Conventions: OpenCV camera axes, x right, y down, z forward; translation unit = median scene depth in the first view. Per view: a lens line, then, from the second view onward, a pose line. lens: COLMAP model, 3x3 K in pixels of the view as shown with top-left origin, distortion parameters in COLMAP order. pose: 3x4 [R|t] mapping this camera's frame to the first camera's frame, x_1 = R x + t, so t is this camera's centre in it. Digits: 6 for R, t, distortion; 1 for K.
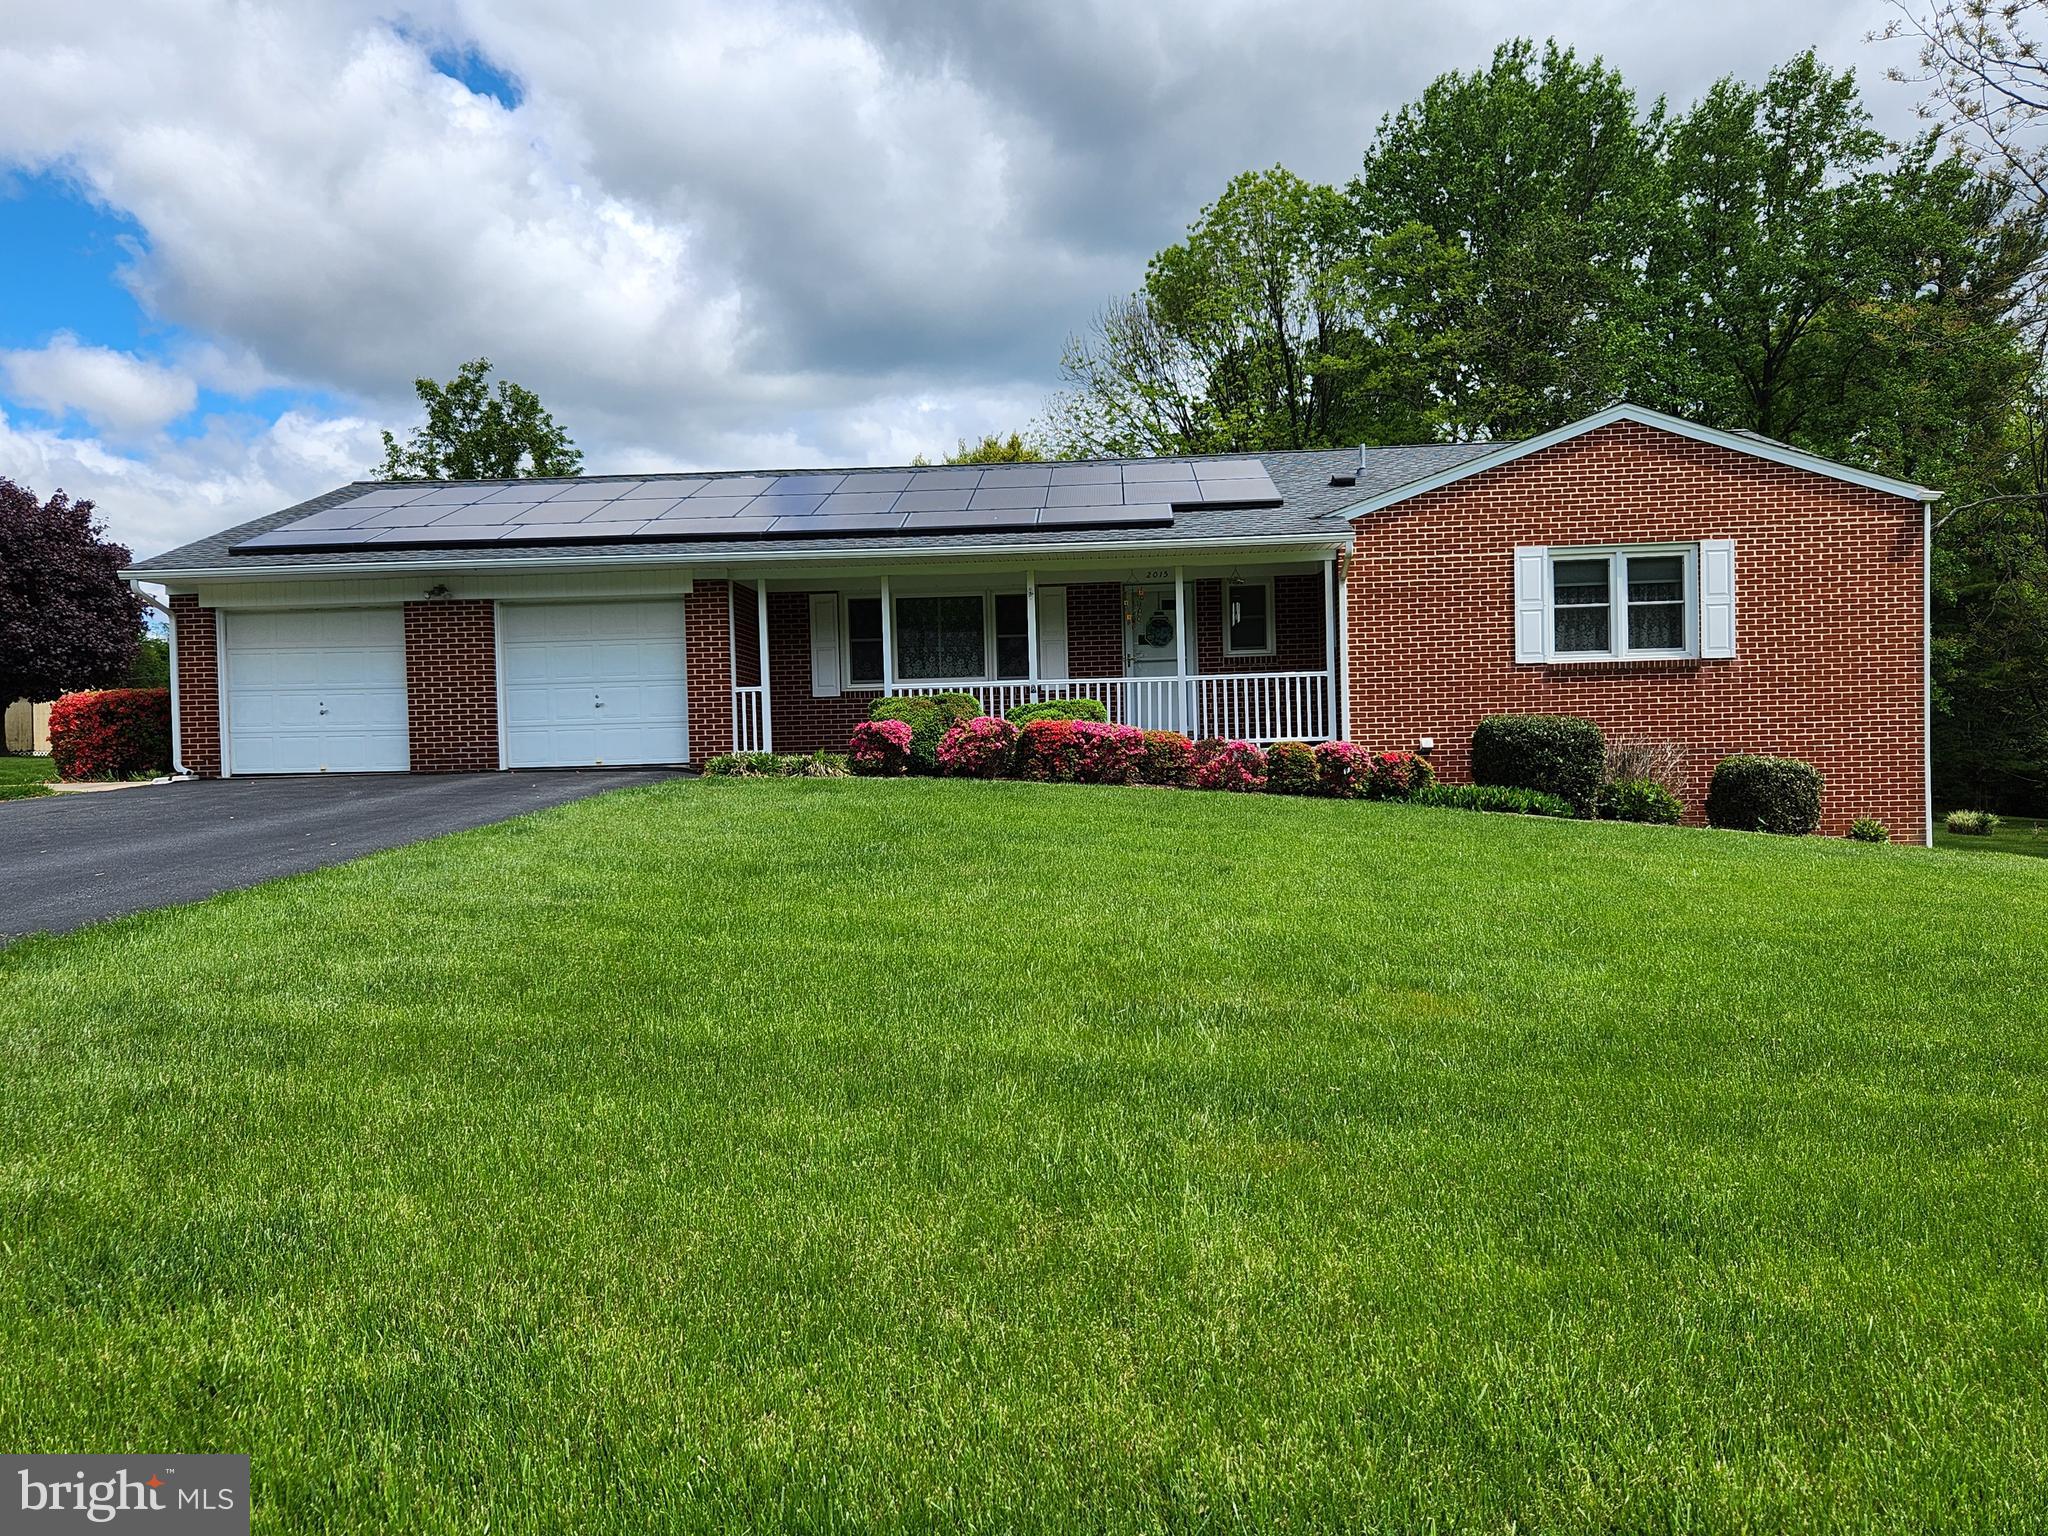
lens RADIAL K [[1352.6, 0, 1024.0], [0, 1352.6, 768.0], [0, 0, 1]] dist [-0.093718, 0.000622]
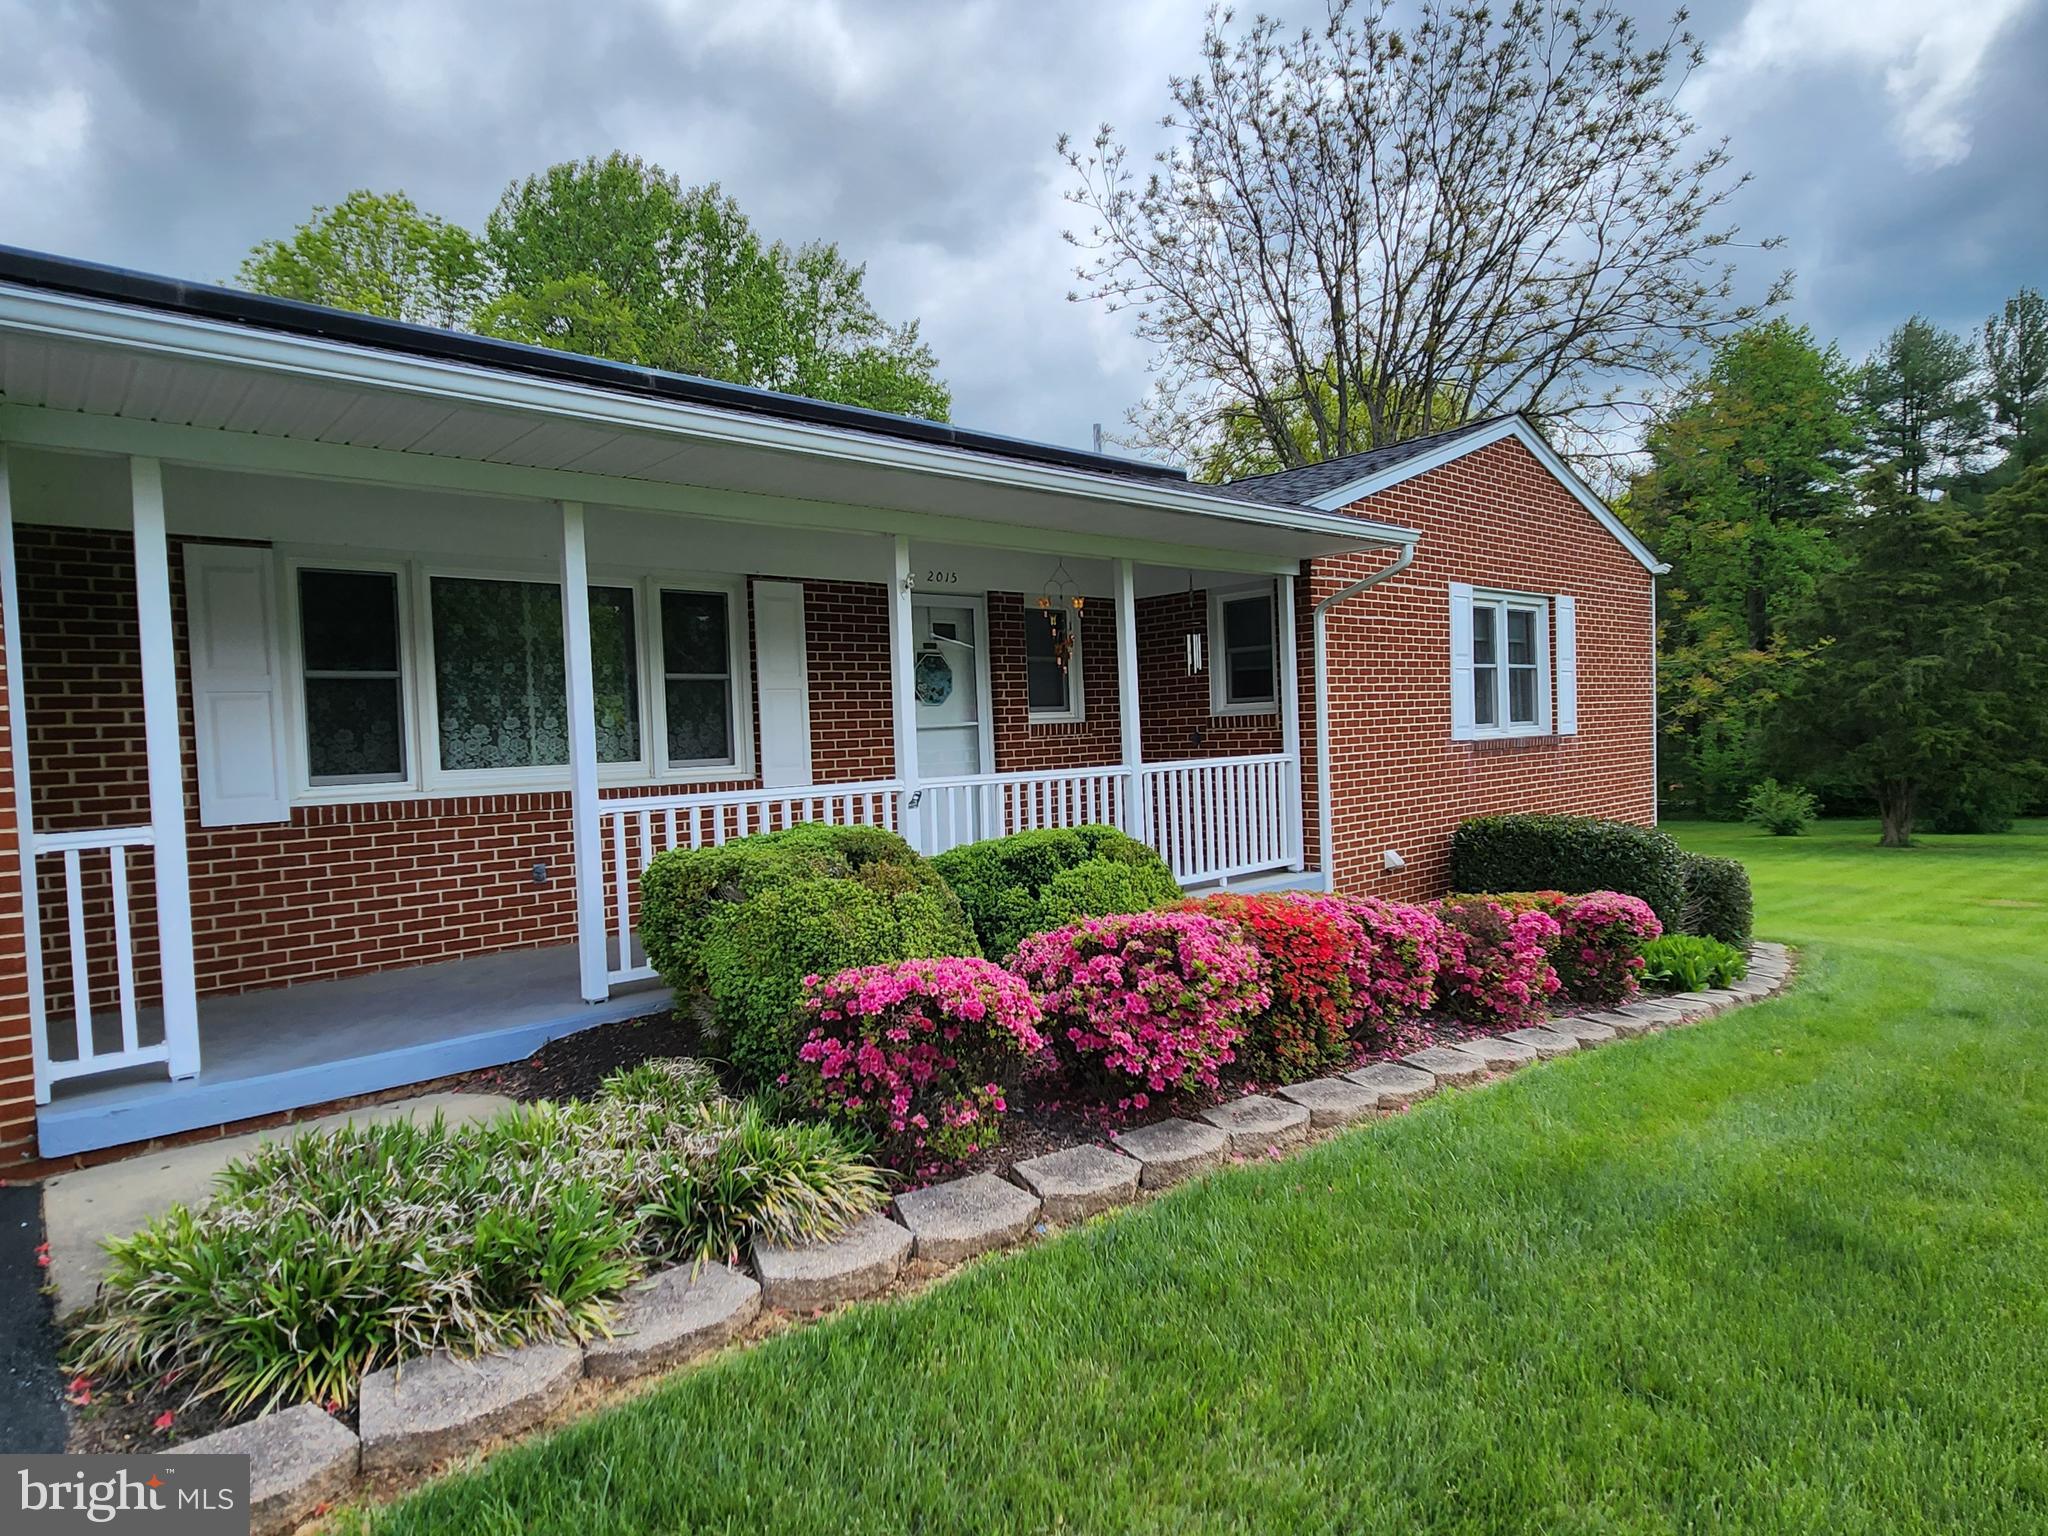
lens RADIAL K [[1106.8, 0, 1042.9], [0, 1106.8, 782.7], [0, 0, 1]] dist [0.002213, 0.000363]
pose [[0.728616, -0.023460, 0.684520, -0.212971], [0.032948, 0.999457, -0.000817, -0.062194], [-0.684129, 0.023149, 0.728993, 0.705089]]
